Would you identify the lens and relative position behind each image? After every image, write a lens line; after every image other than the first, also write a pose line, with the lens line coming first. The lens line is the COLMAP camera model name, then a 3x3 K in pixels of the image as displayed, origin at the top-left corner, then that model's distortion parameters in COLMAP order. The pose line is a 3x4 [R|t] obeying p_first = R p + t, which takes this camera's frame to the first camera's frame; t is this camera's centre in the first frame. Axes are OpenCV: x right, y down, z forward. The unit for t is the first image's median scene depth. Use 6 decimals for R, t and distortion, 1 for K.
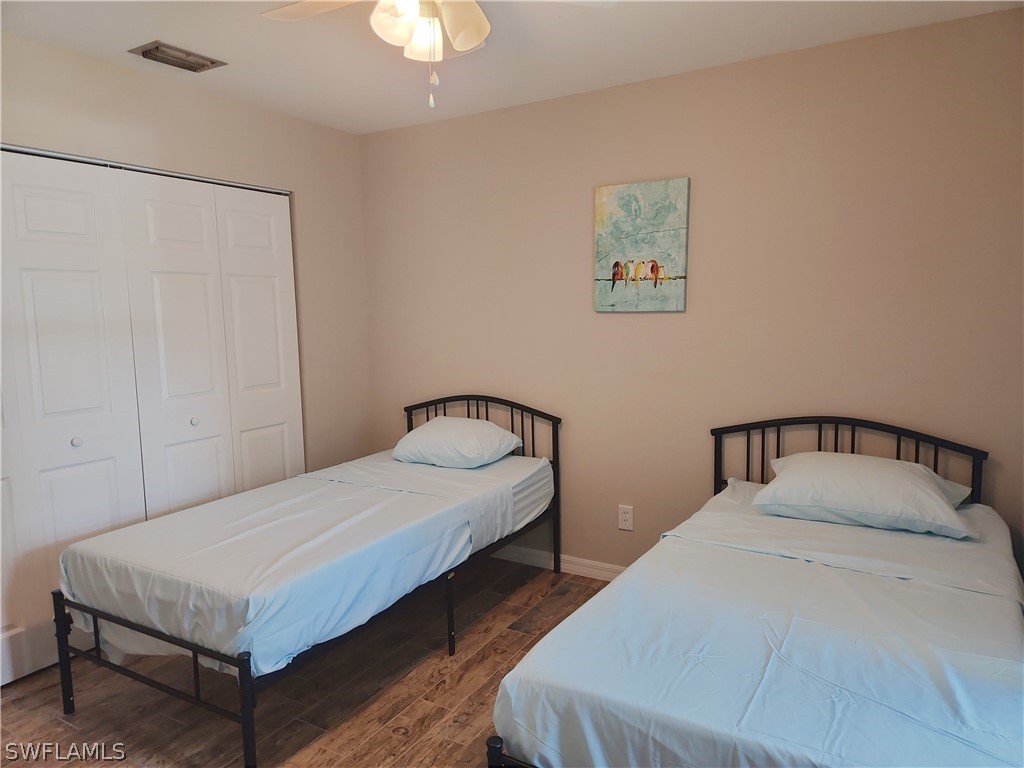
lens RADIAL K [[682.9, 0, 484.3], [0, 682.9, 373.9], [0, 0, 1]] dist [0.076122, -0.062876]
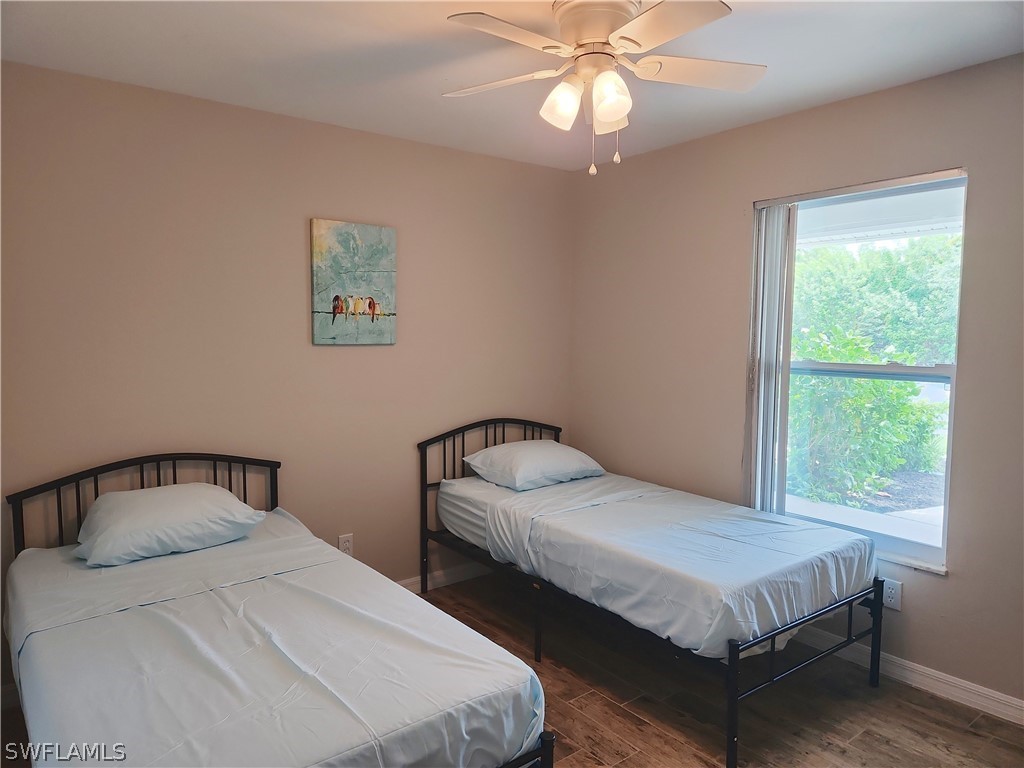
lens RADIAL K [[682.9, 0, 495.7], [0, 682.9, 382.7], [0, 0, 1]] dist [0.076122, -0.062876]
pose [[0.360163, -0.049072, 0.931598, -0.689842], [0.096627, 0.995207, 0.015066, -0.028267], [-0.927872, 0.084591, 0.363178, 0.433239]]
